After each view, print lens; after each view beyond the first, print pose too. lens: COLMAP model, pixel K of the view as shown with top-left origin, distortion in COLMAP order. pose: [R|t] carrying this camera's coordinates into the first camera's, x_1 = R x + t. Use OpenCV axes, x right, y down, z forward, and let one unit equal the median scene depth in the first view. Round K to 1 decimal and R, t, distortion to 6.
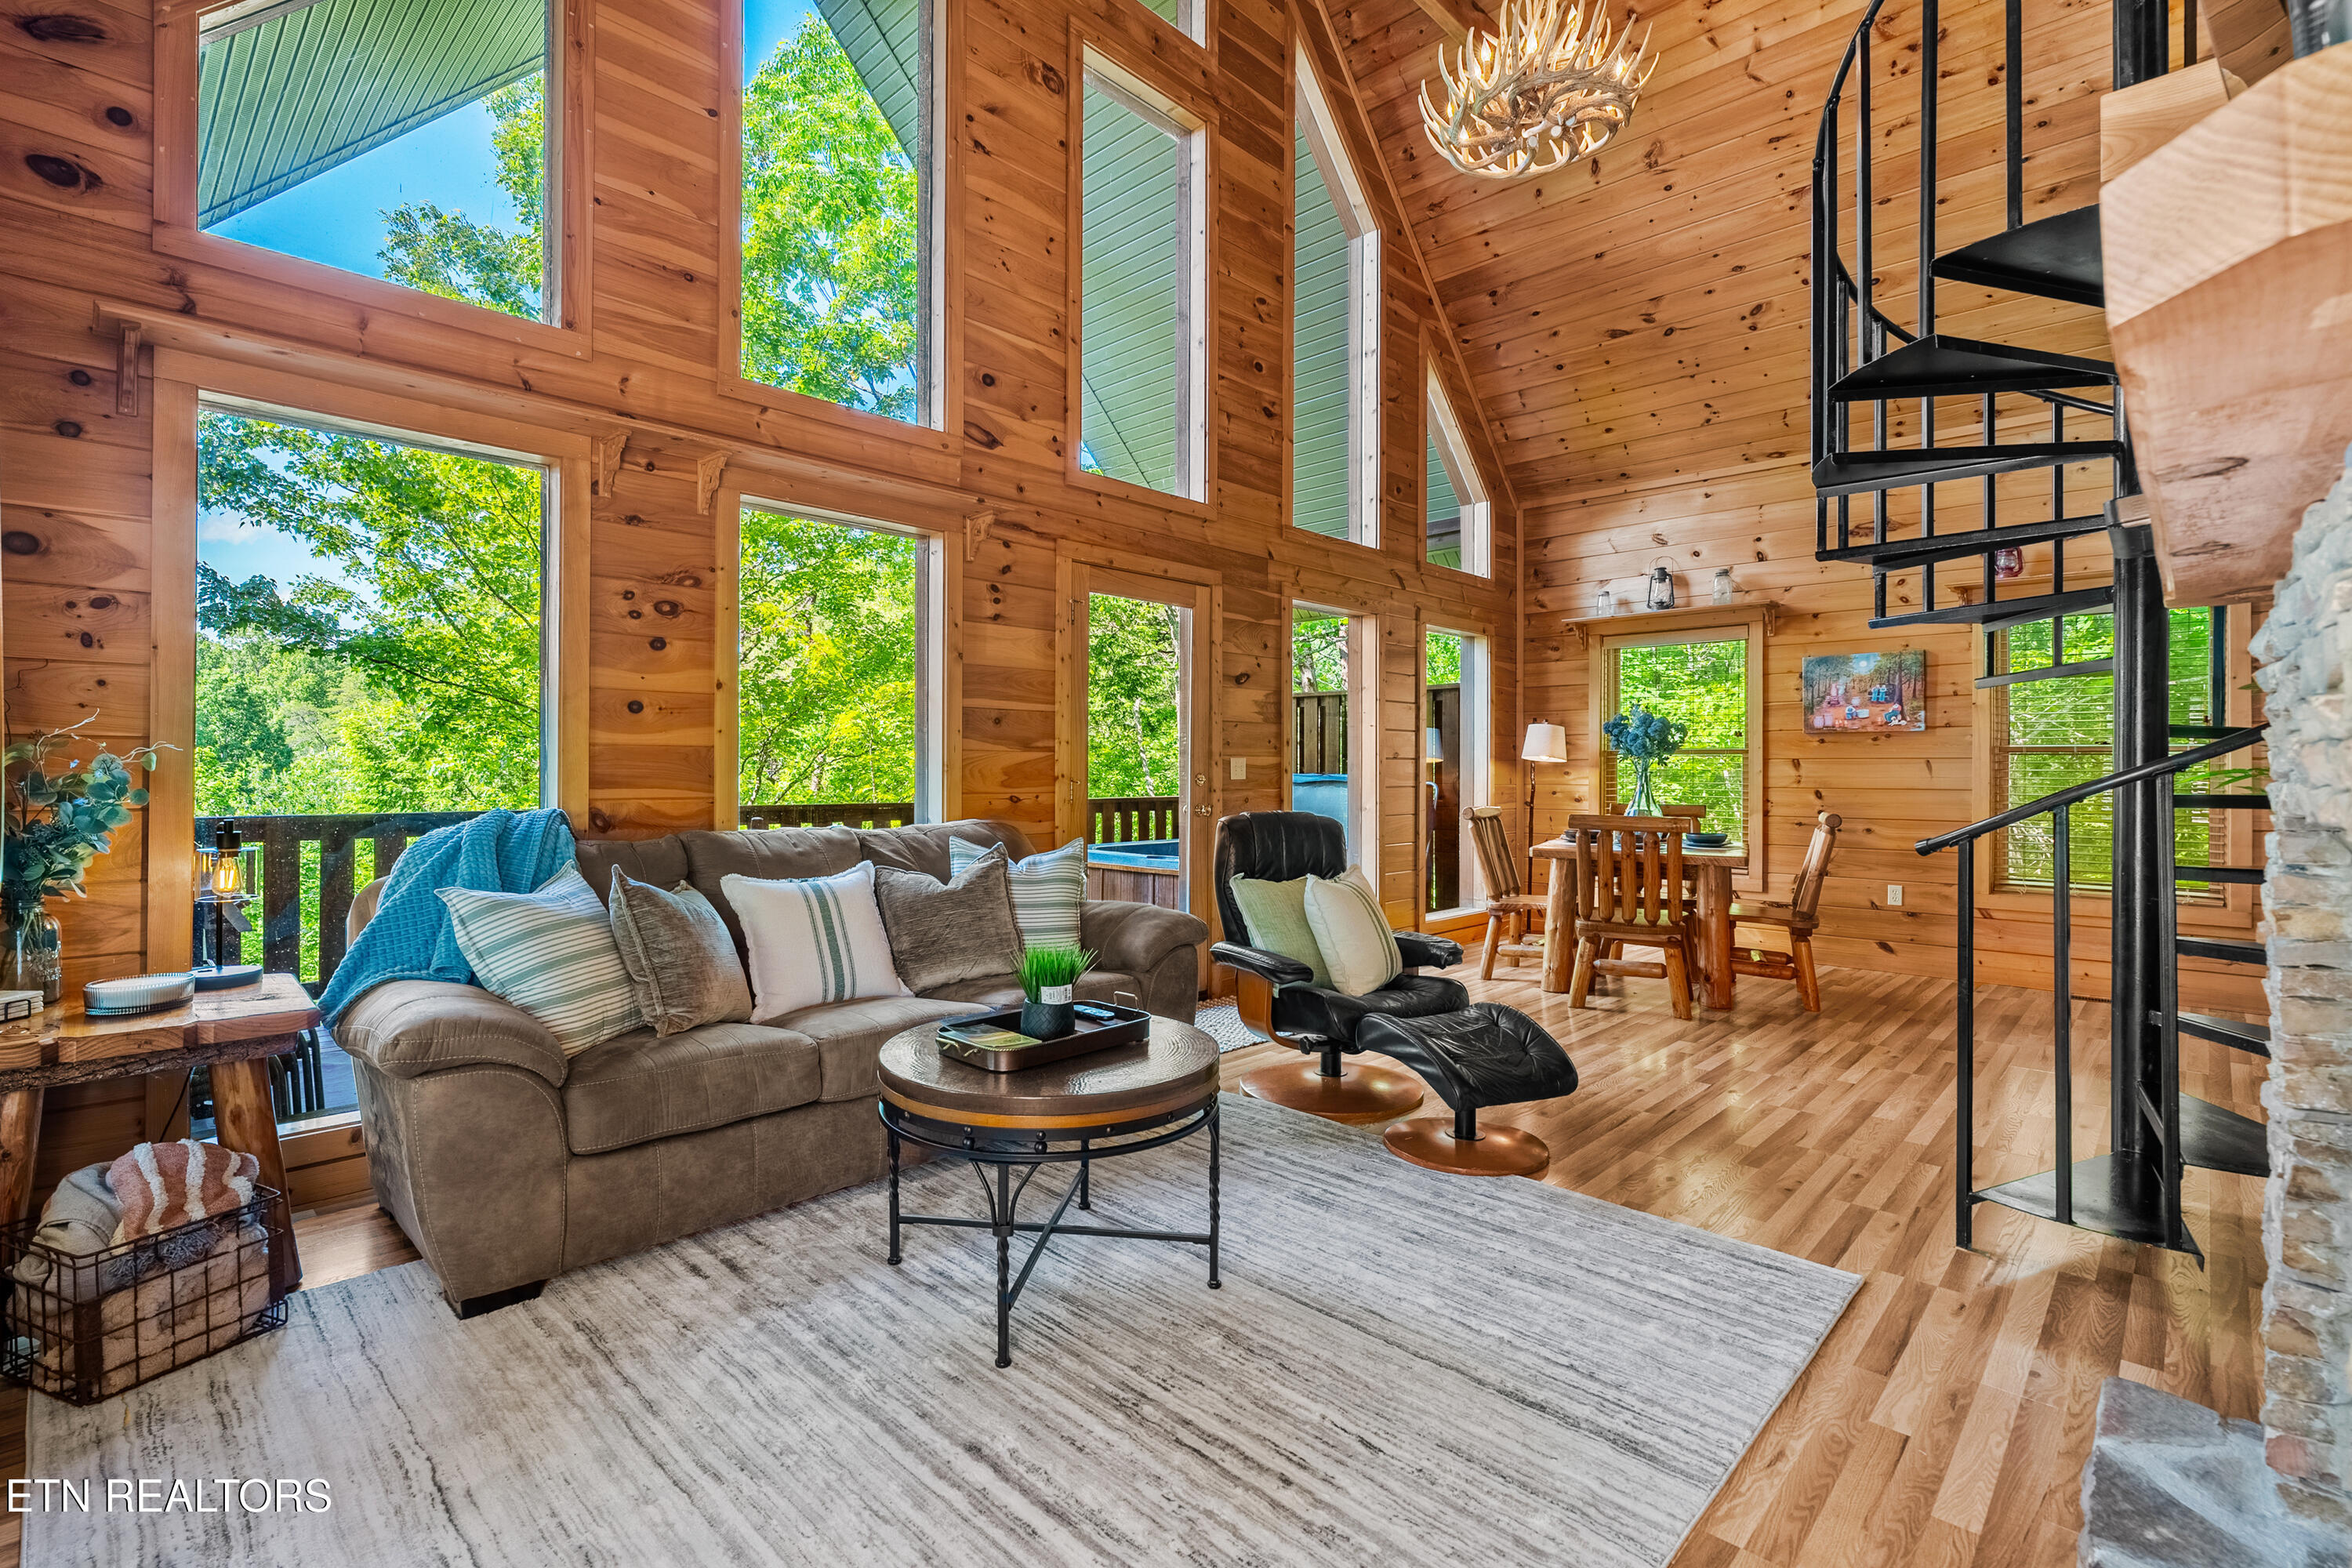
lens RADIAL K [[1072.0, 0, 1172.2], [0, 1072.0, 759.7], [0, 0, 1]] dist [-0.000276, -0.000104]
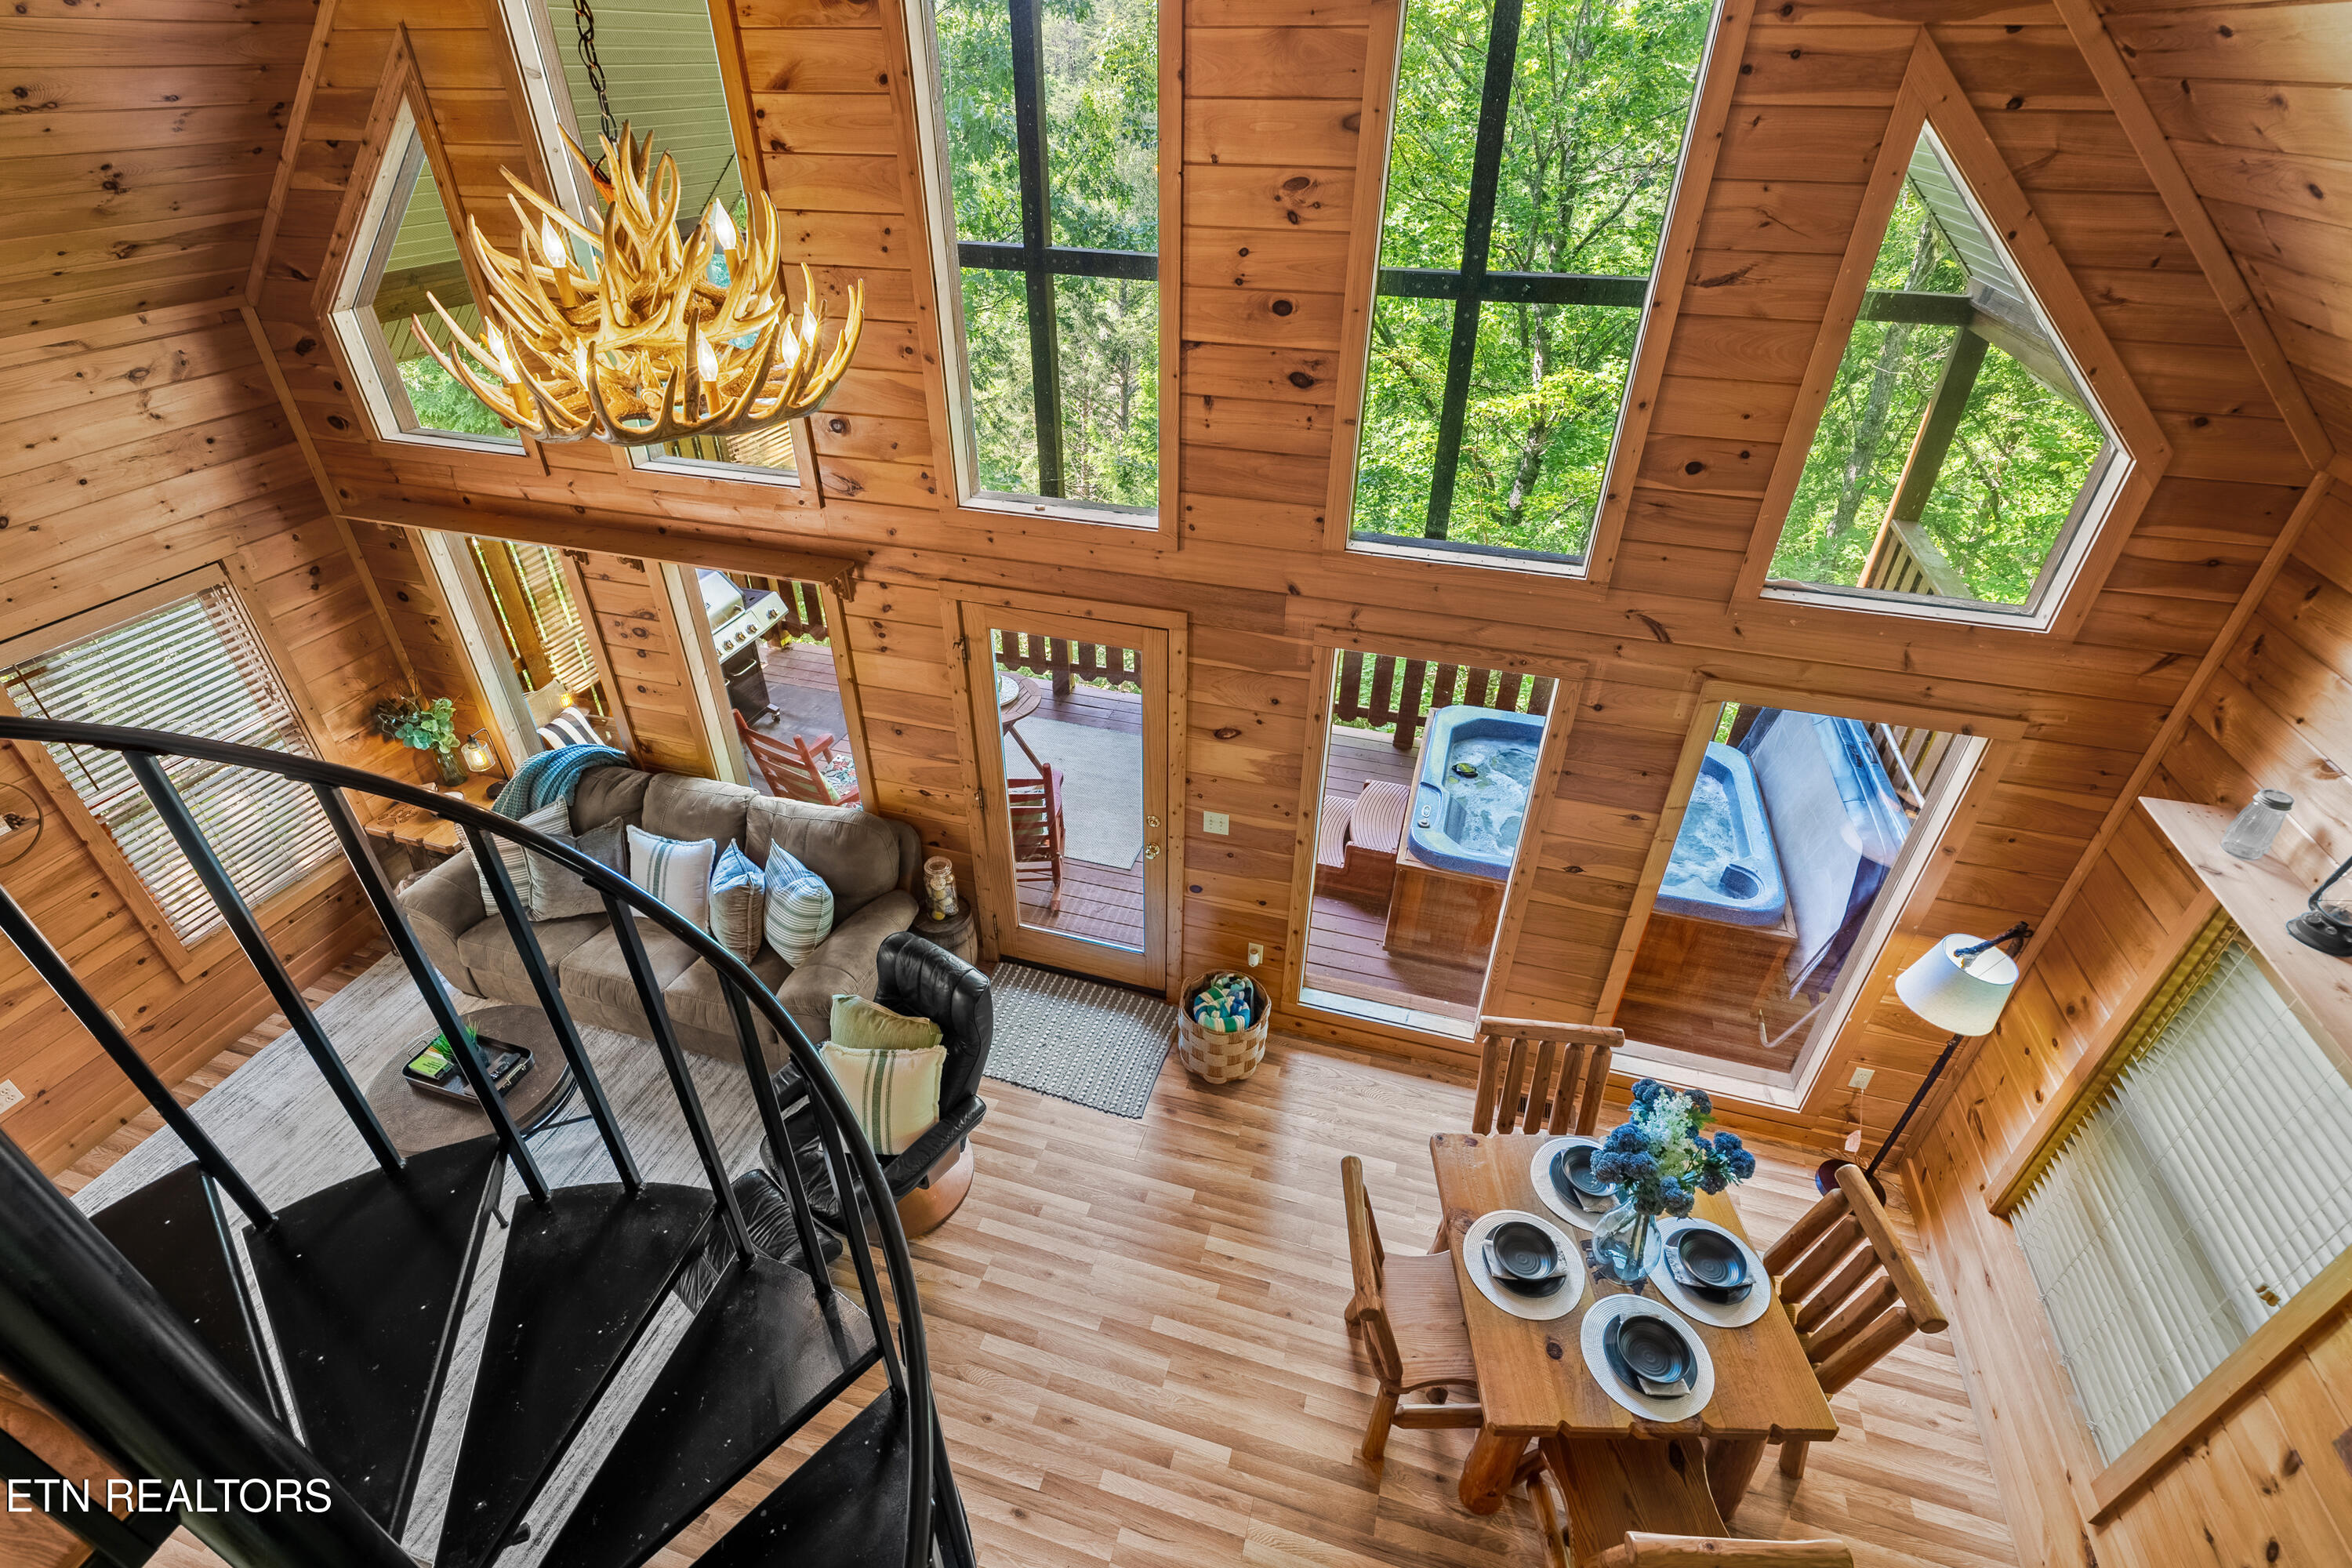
lens RADIAL K [[1067.3, 0, 1176.0], [0, 1067.3, 784.0], [0, 0, 1]] dist [-0.019857, 0.008295]
pose [[0.465356, 0.498755, -0.731223, 0.631208], [0.001628, 0.825641, 0.564193, -0.480699], [0.885122, -0.263741, 0.383405, 0.631619]]
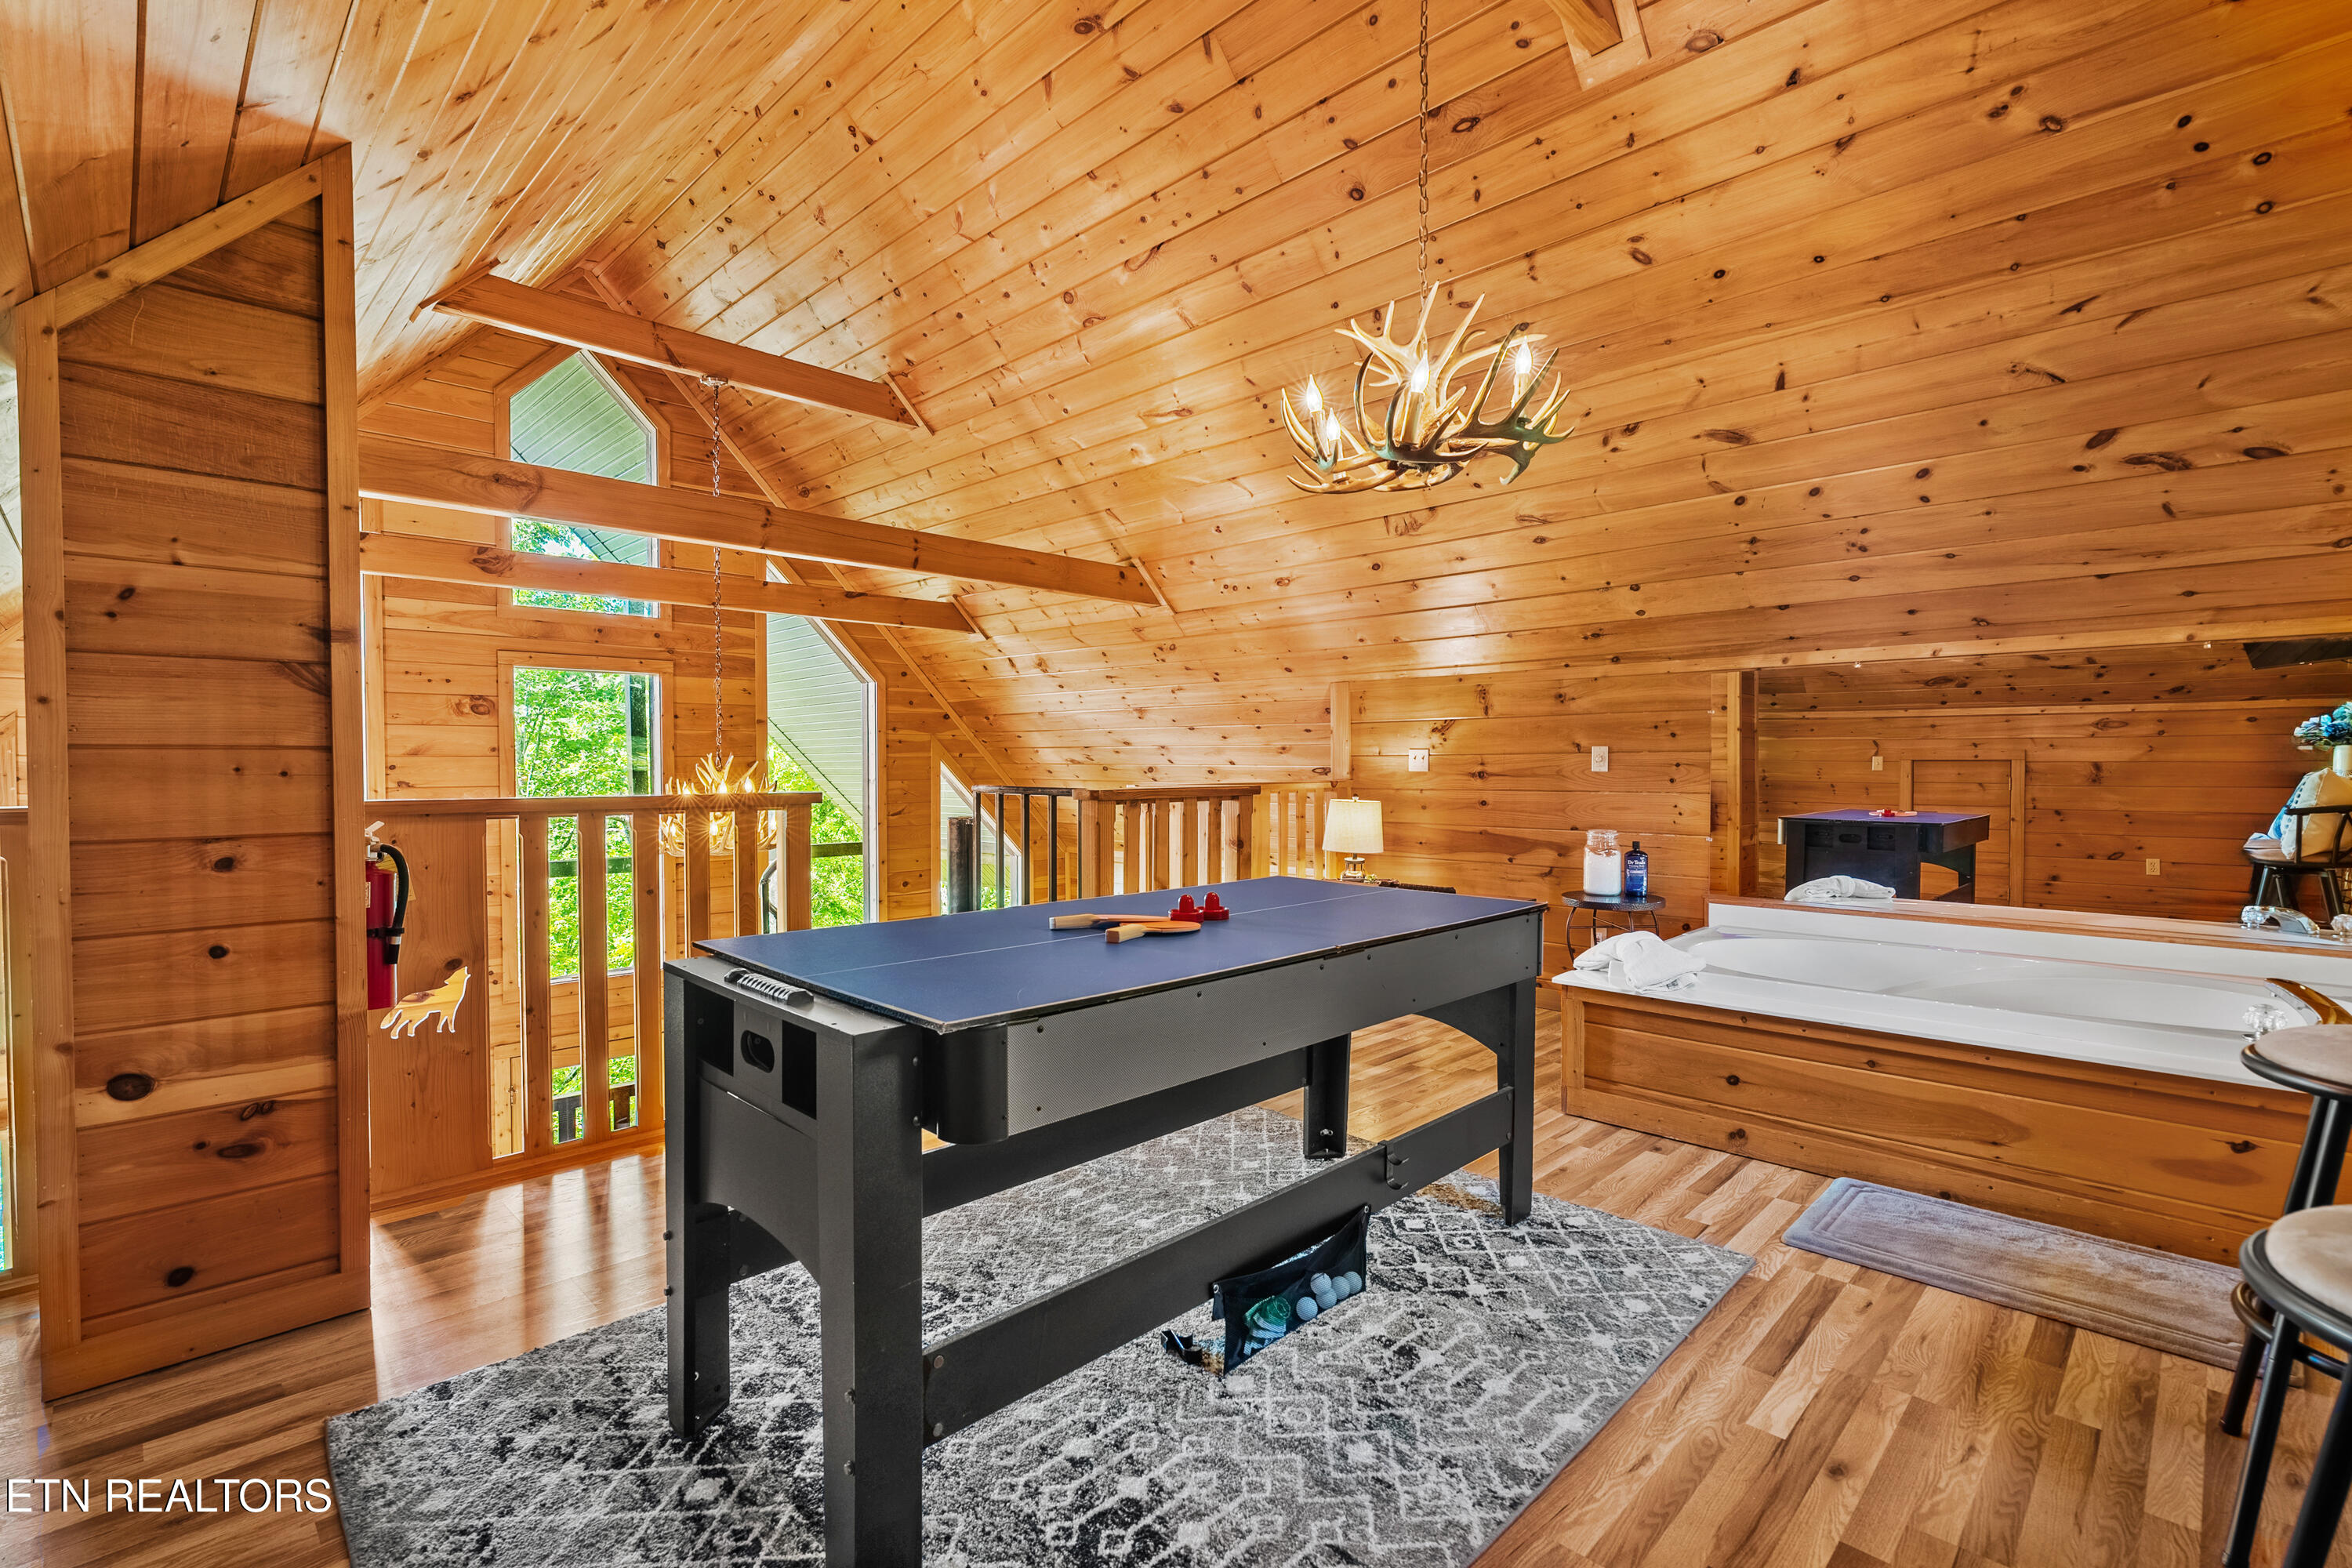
lens RADIAL K [[1037.7, 0, 1176.0], [0, 1037.7, 784.0], [0, 0, 1]] dist [-0.001294, 0.000014]
pose [[0.999975, -0.007000, 0.001131, 0.610013], [0.006970, 0.999665, 0.024910, -0.458895], [-0.001305, -0.024902, 0.999689, -0.236707]]
